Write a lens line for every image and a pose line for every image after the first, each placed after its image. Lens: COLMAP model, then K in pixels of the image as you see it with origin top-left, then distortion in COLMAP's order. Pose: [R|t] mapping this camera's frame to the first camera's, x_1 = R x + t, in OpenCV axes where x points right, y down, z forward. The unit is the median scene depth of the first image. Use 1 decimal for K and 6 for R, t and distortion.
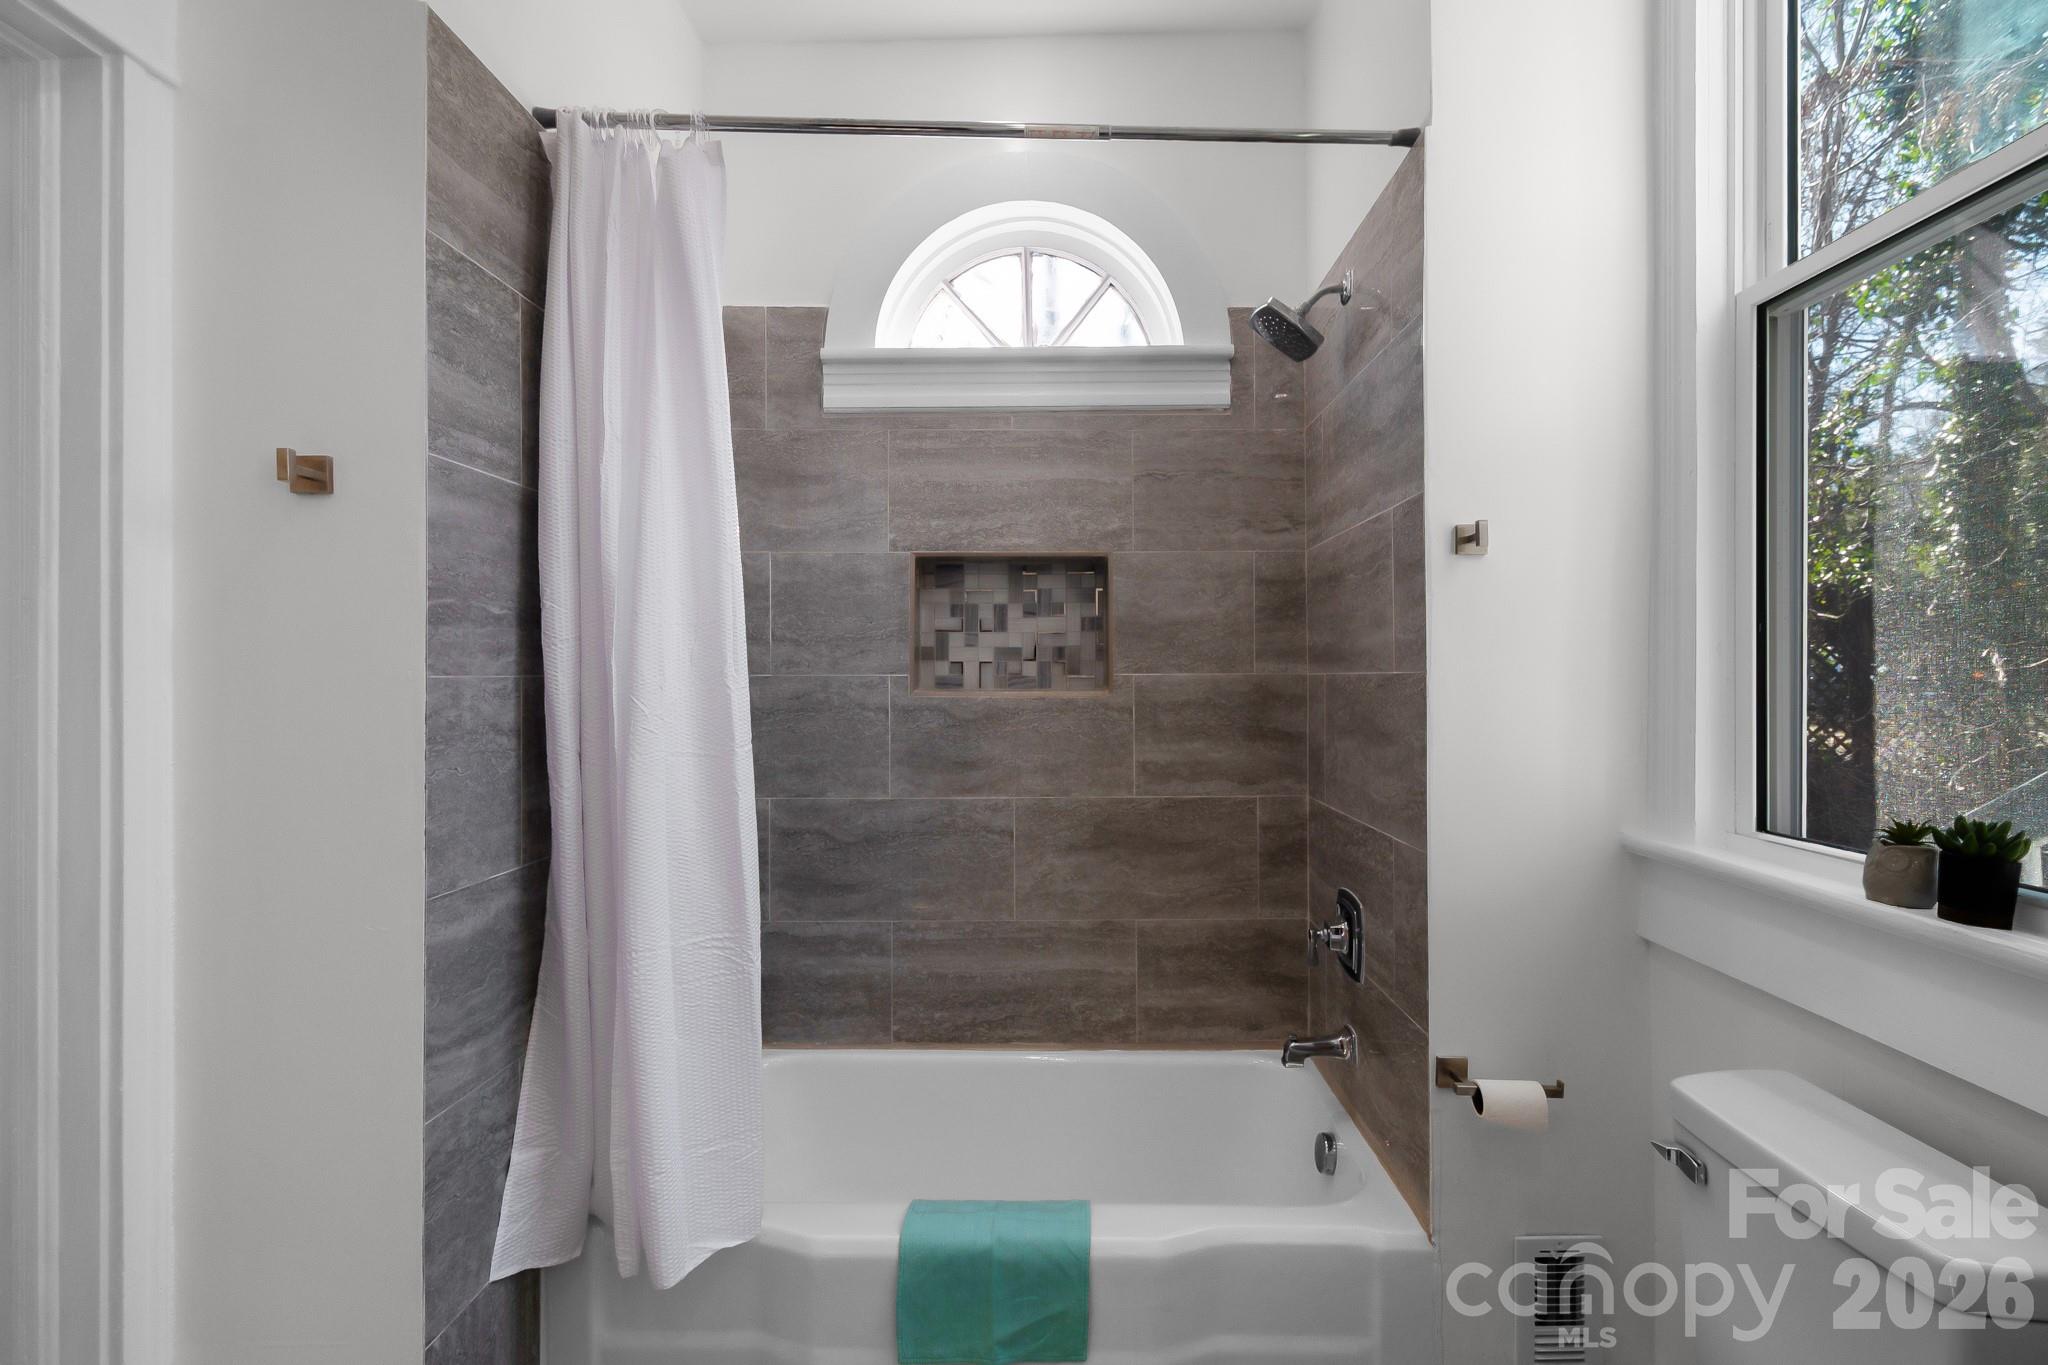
lens RADIAL K [[961.6, 0, 1051.7], [0, 961.6, 674.3], [0, 0, 1]] dist [0.003587, 0.000211]
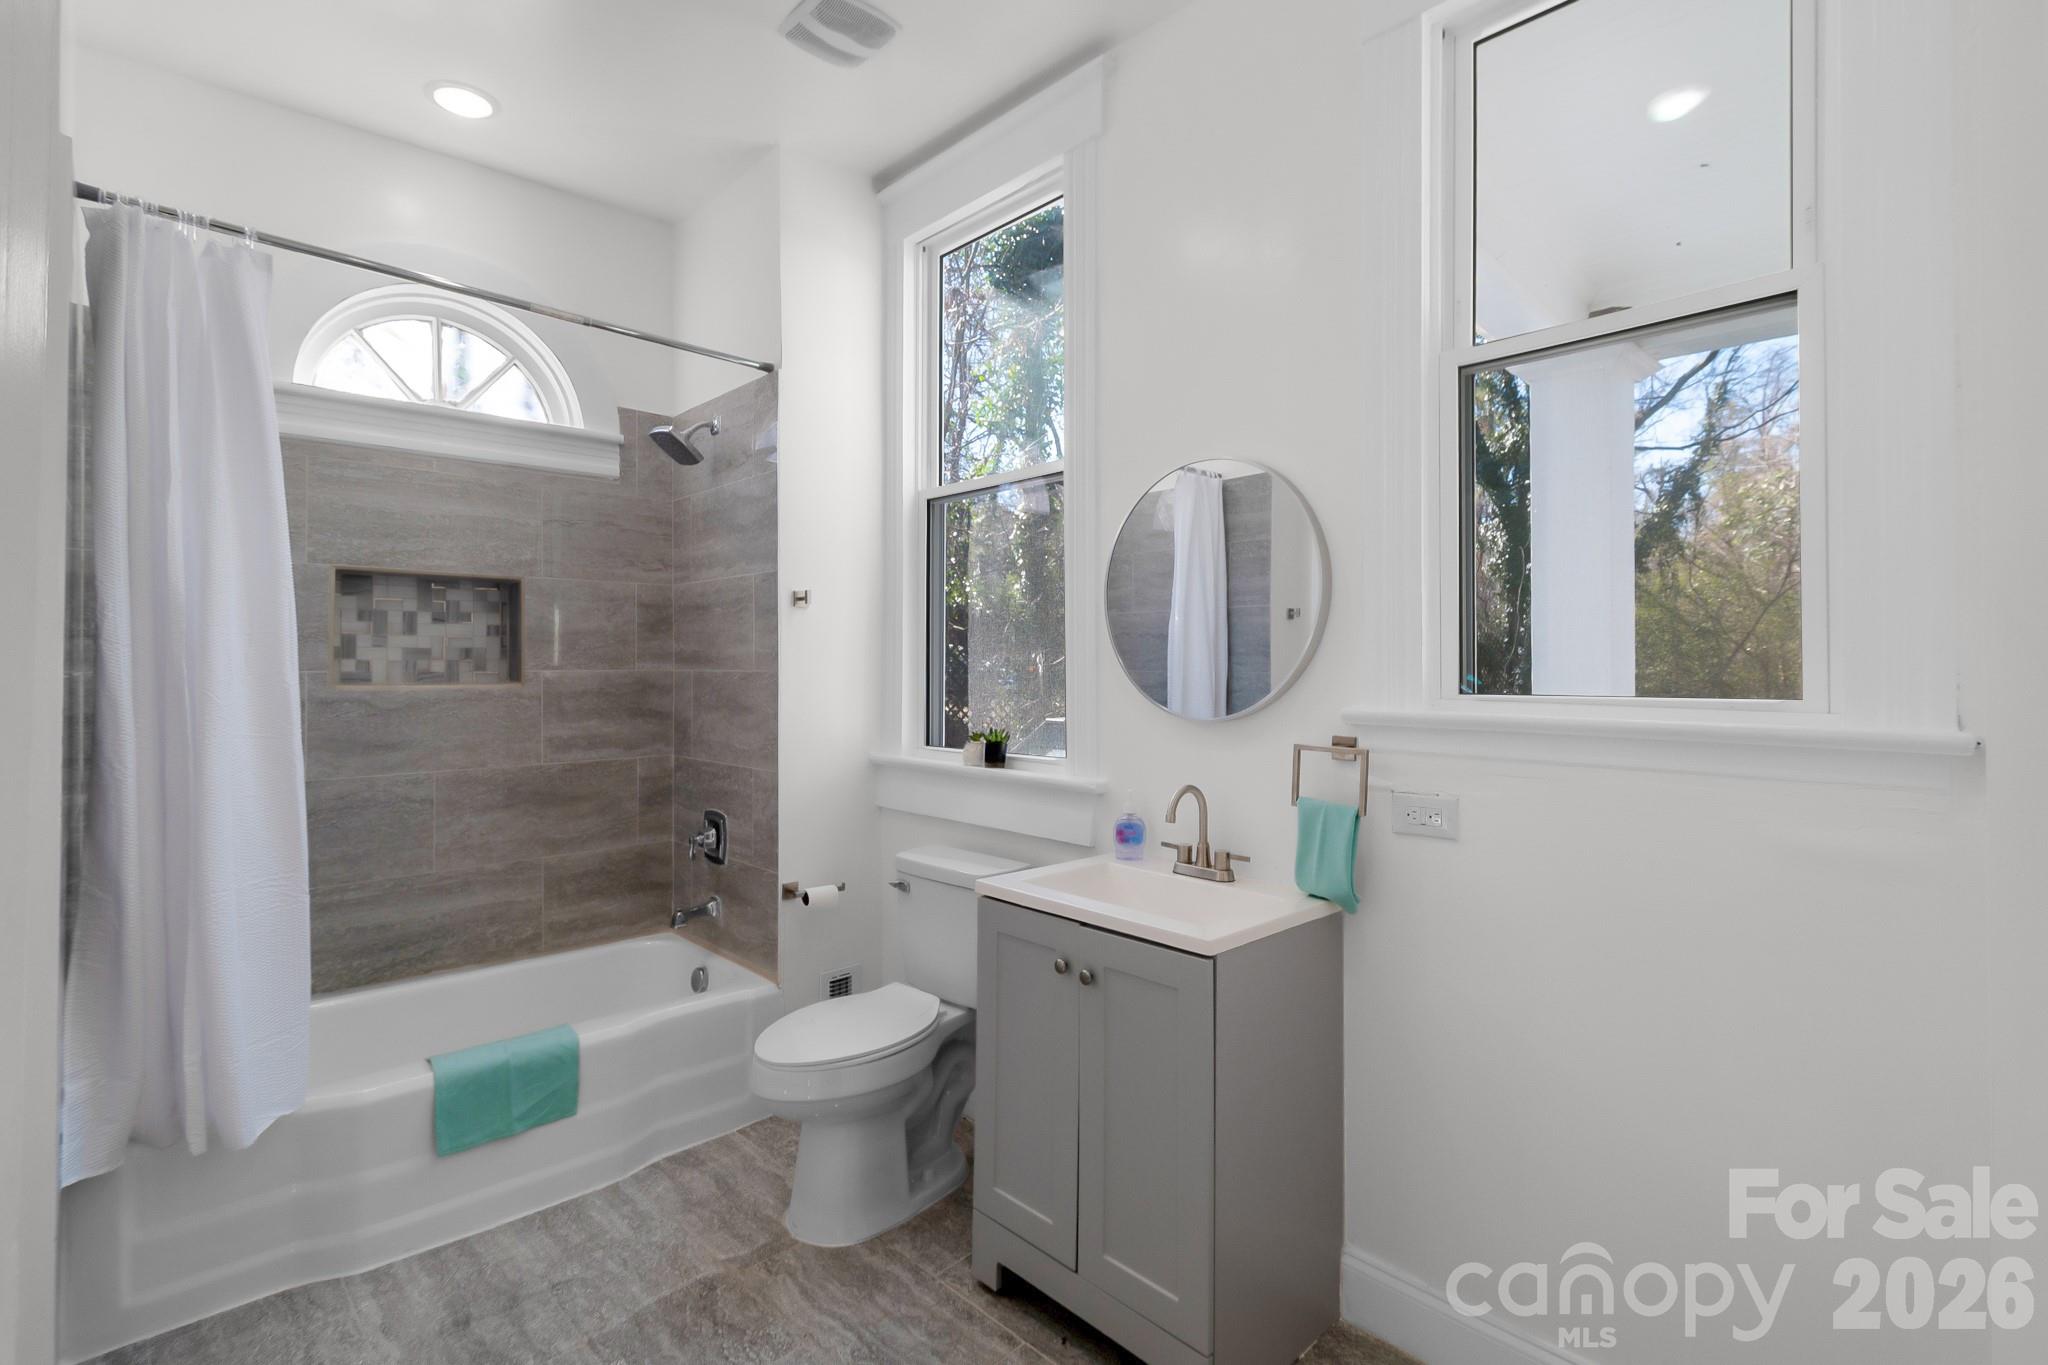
lens RADIAL K [[951.5, 0, 1018.1], [0, 951.5, 660.7], [0, 0, 1]] dist [0.004473, 0.000268]
pose [[0.740145, 0.006092, 0.672419, -0.309896], [-0.002426, 0.999977, -0.006390, -0.007190], [-0.672443, 0.003098, 0.740143, -0.403267]]
